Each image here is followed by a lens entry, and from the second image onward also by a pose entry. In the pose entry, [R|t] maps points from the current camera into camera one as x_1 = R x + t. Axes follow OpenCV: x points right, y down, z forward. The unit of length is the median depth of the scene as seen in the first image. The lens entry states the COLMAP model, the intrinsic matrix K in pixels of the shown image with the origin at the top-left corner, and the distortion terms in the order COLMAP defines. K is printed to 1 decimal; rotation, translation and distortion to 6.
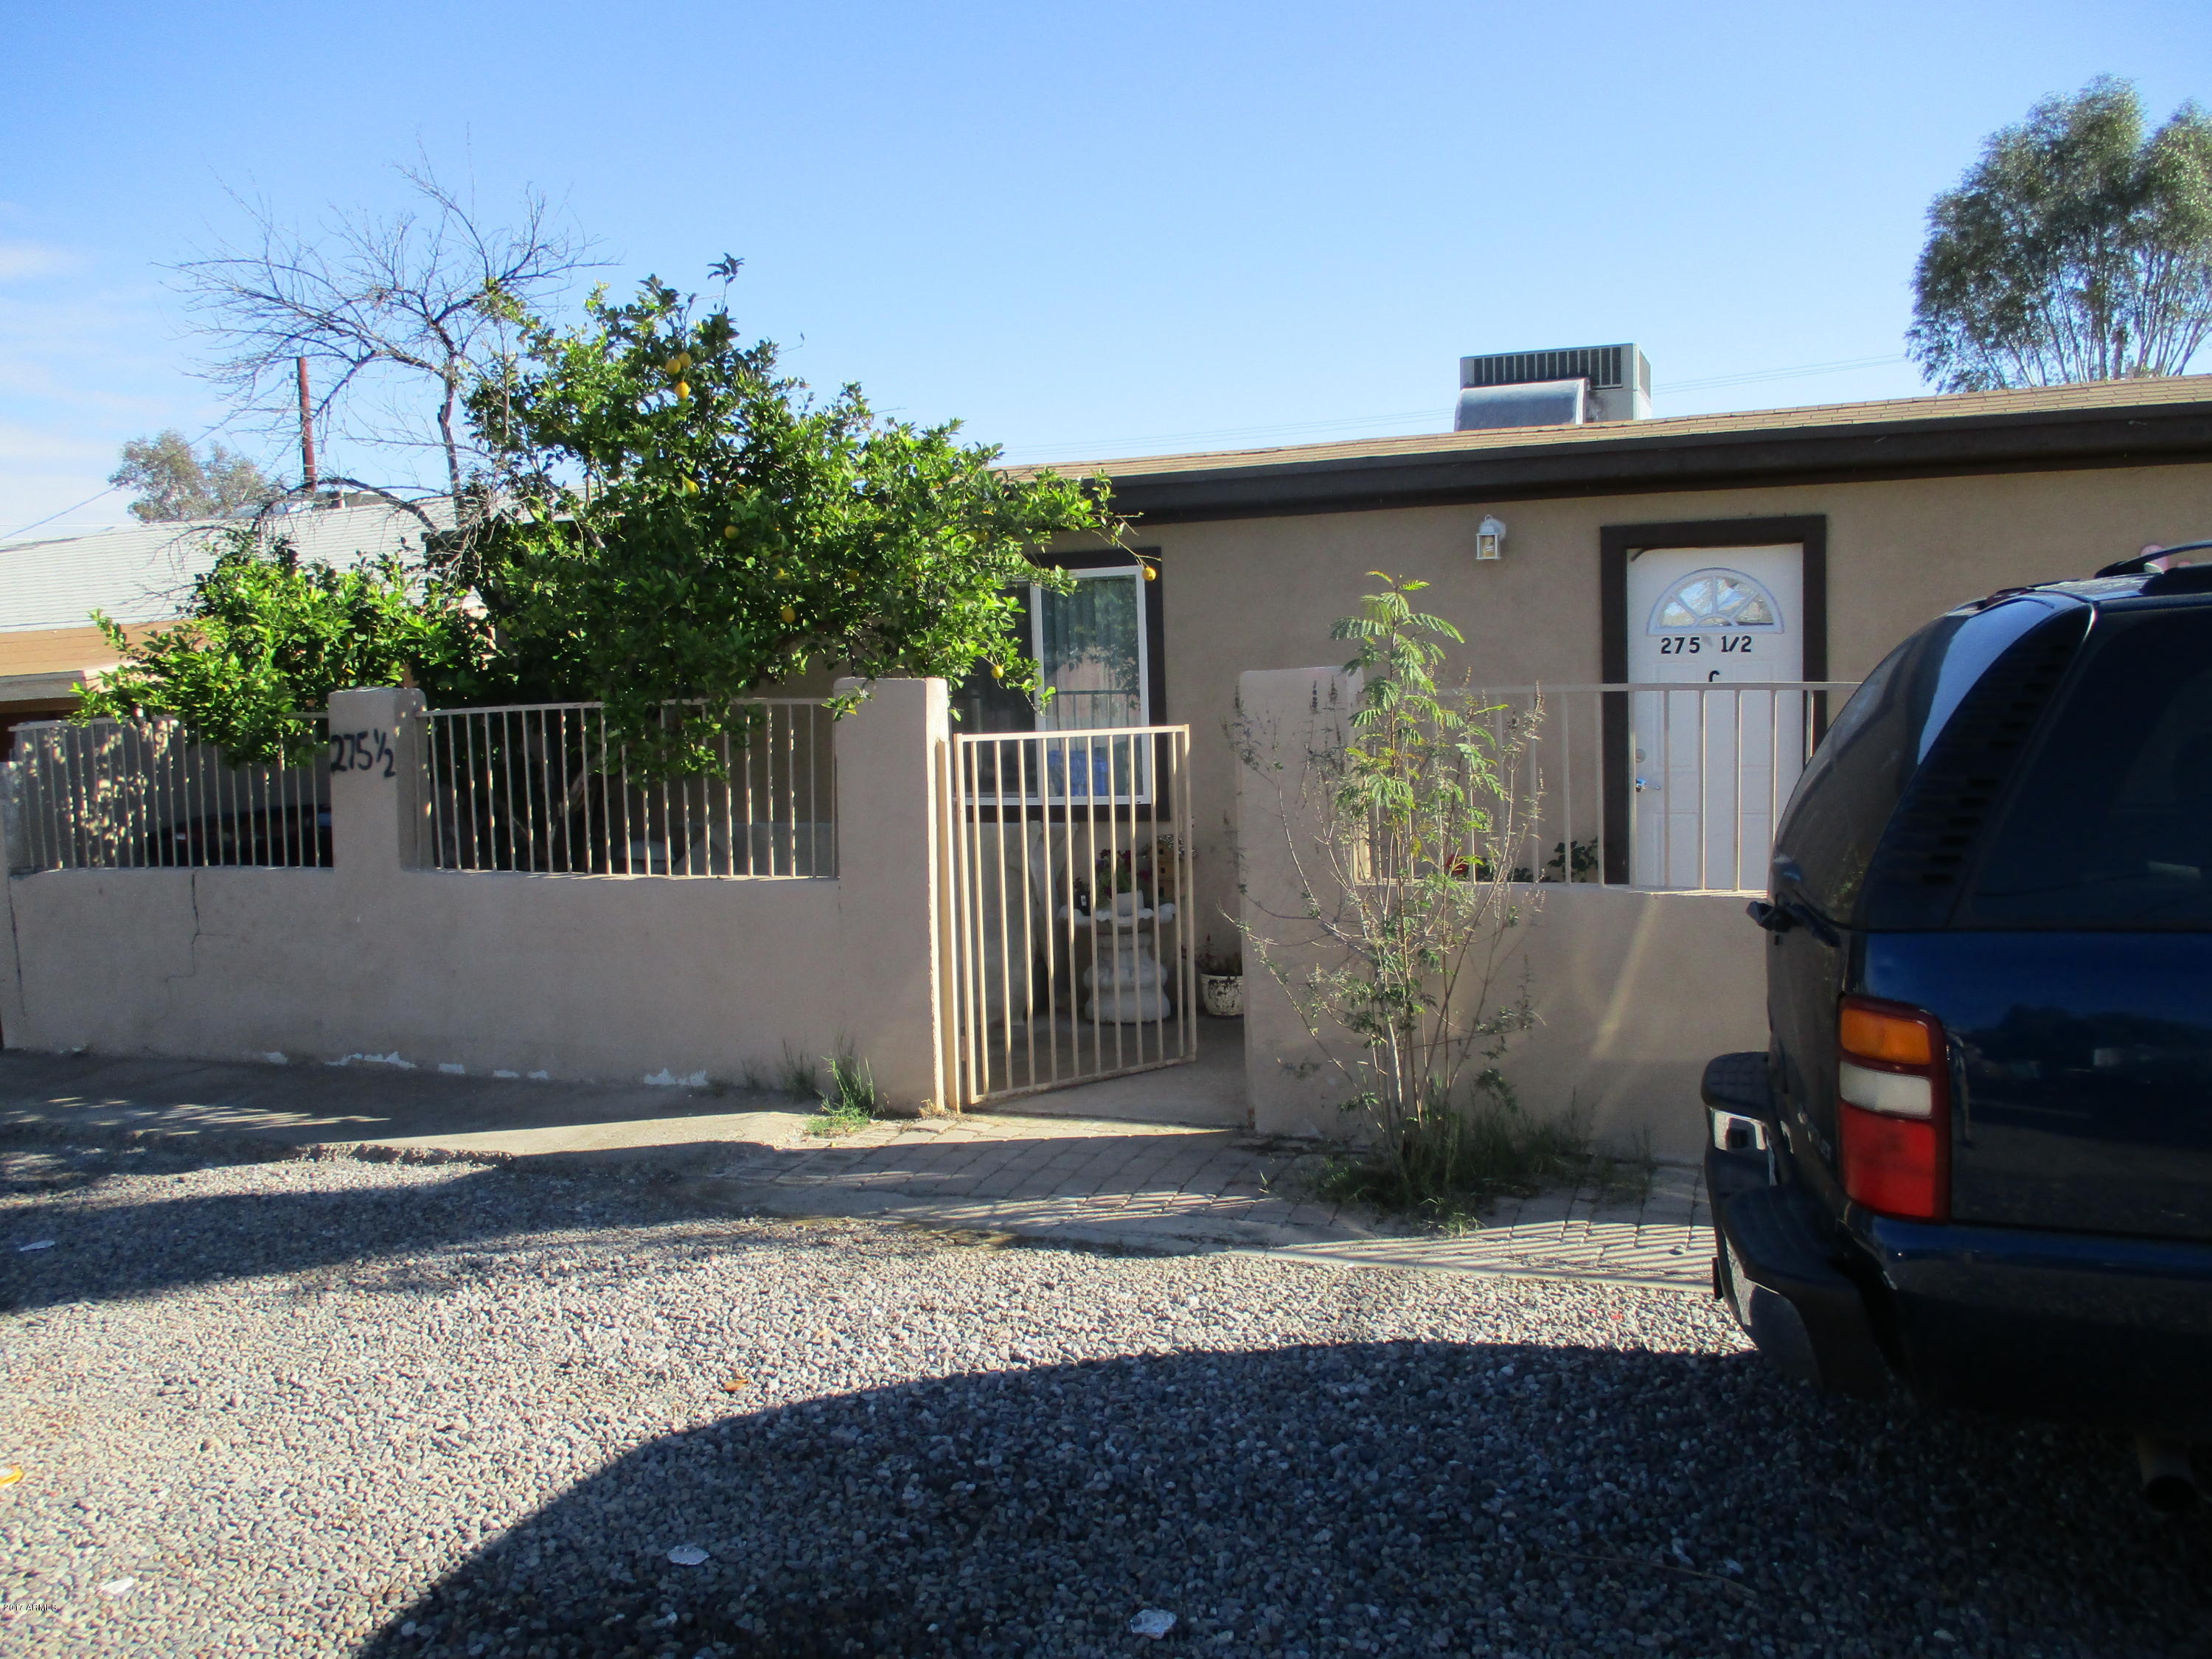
lens RADIAL K [[1721.0, 0, 1106.0], [0, 1721.0, 829.5], [0, 0, 1]] dist [-0.017720, 0.008509]
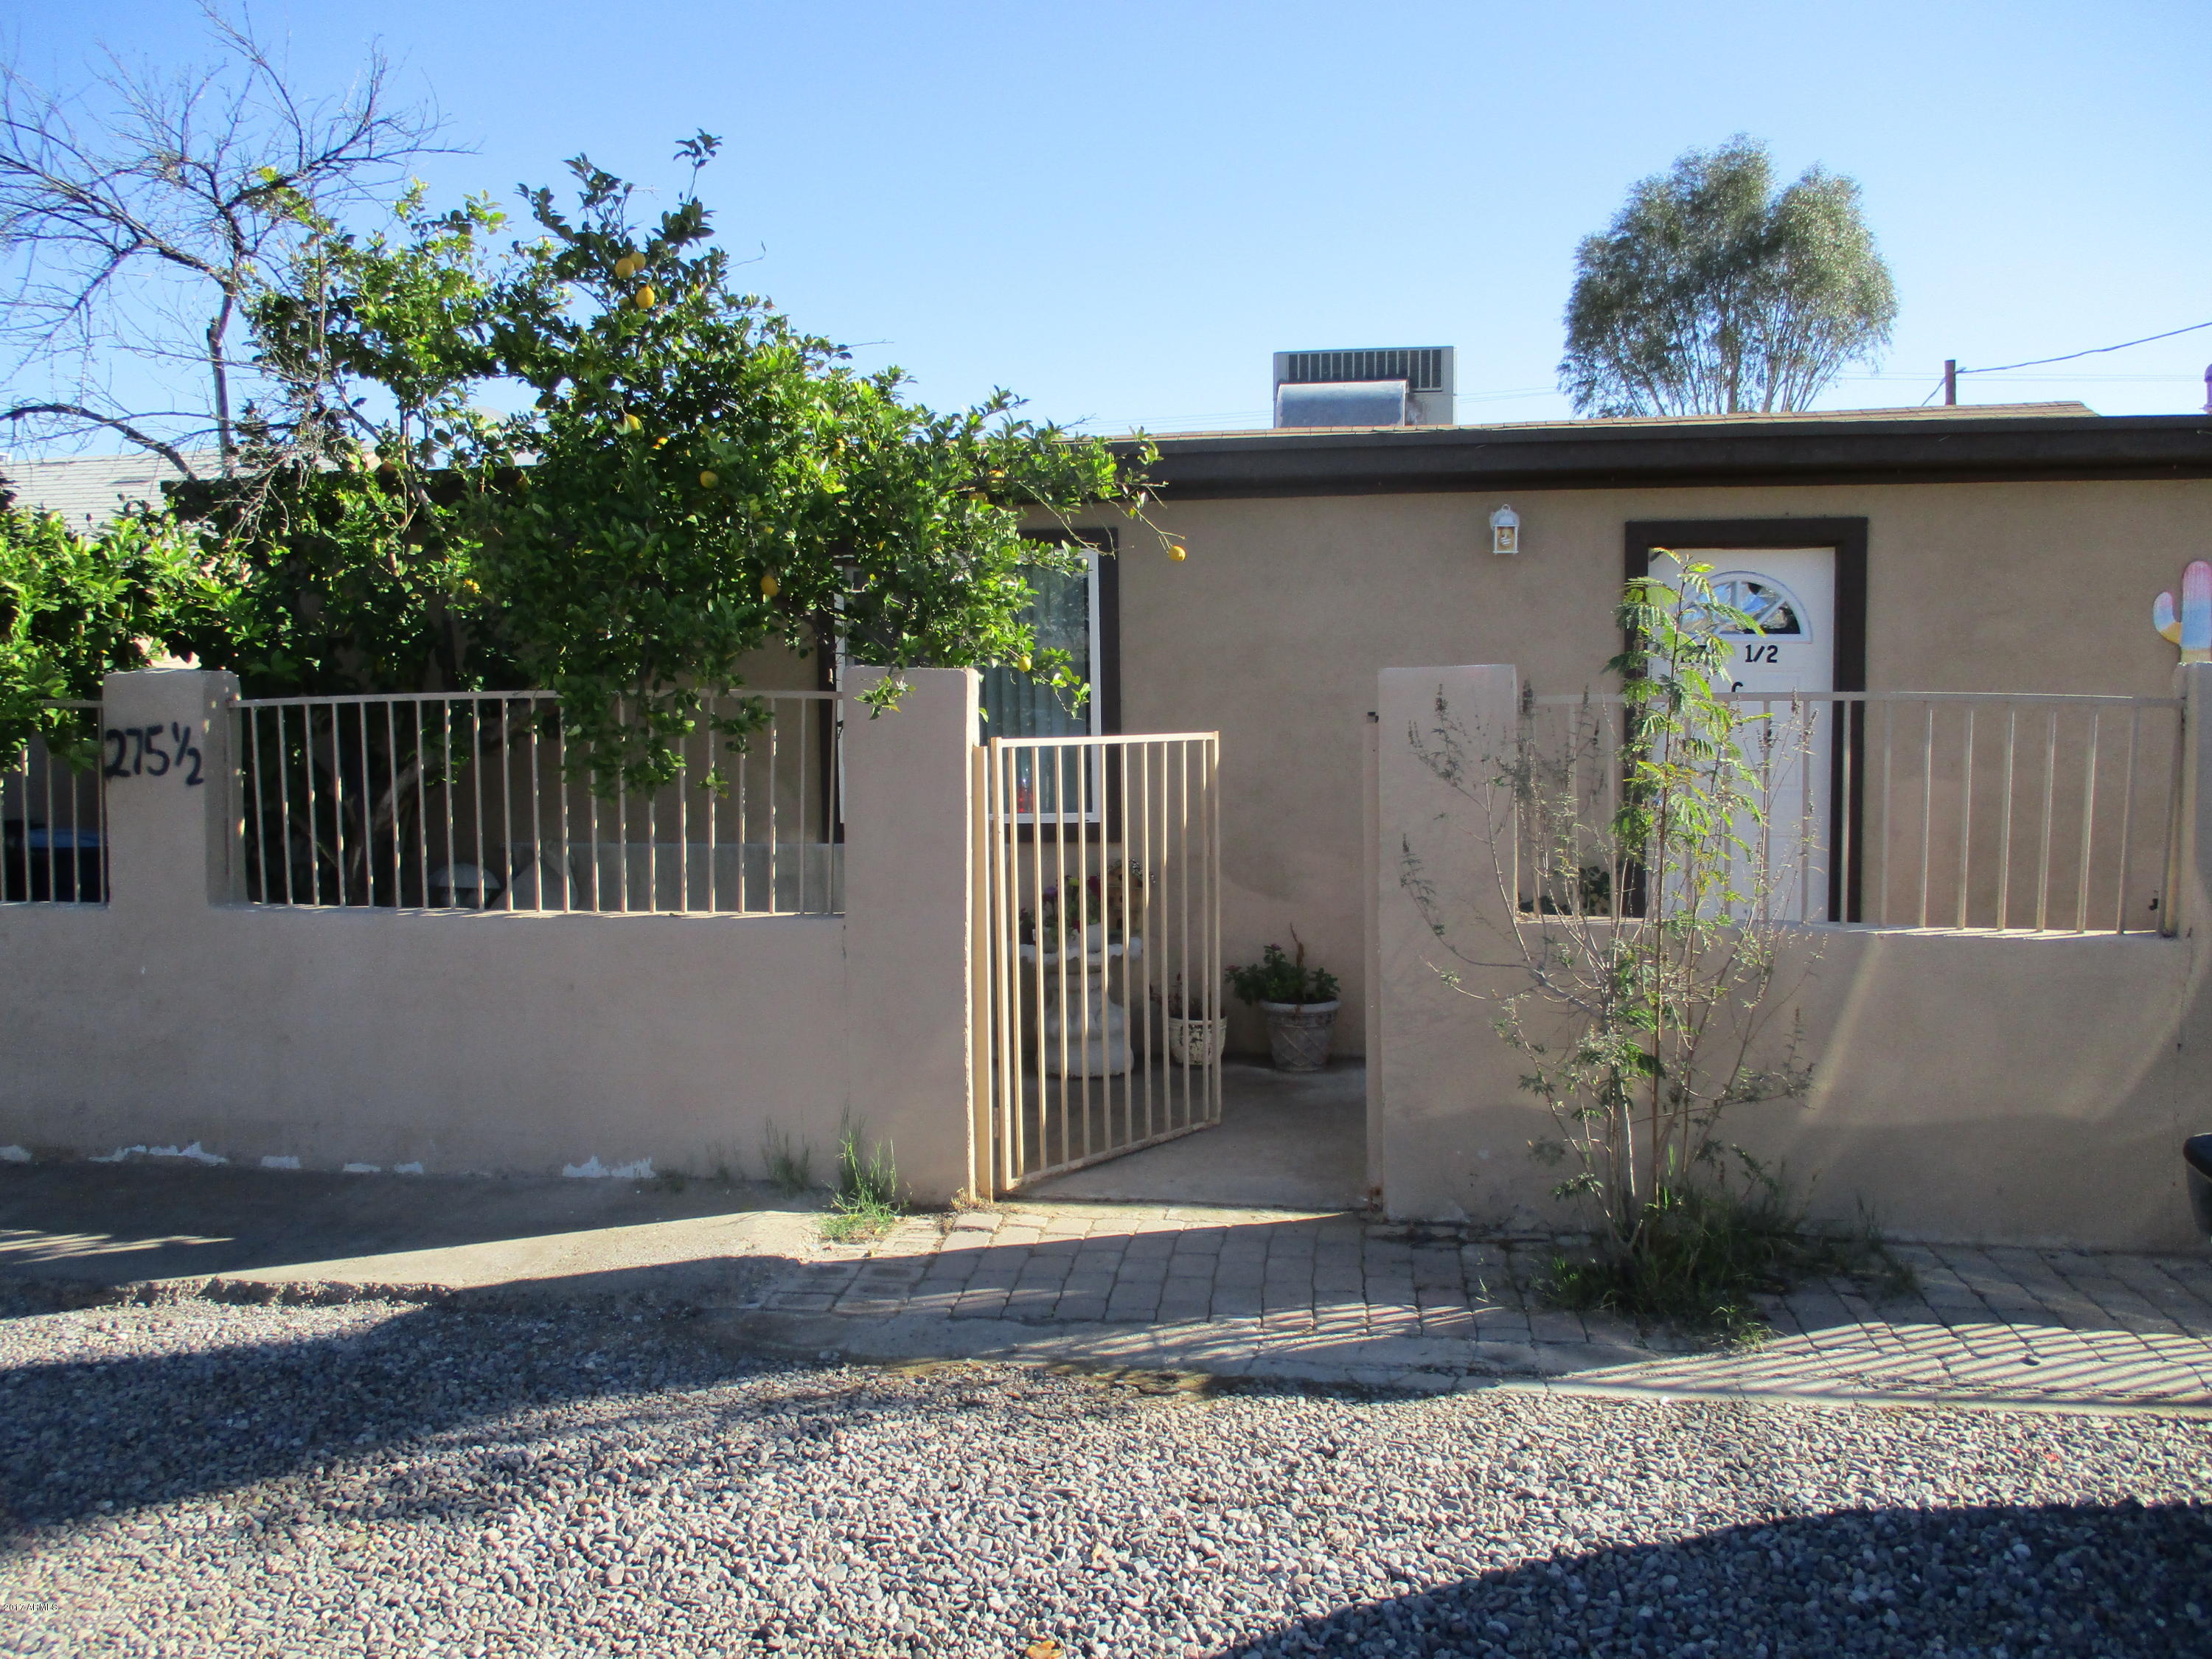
lens RADIAL K [[1765.2, 0, 1106.0], [0, 1765.2, 829.5], [0, 0, 1]] dist [-0.001087, -0.005422]
pose [[0.980784, 0.002614, 0.195080, -0.191343], [-0.000808, 0.999956, -0.009335, -0.004049], [-0.195096, 0.008998, 0.980743, 0.162508]]
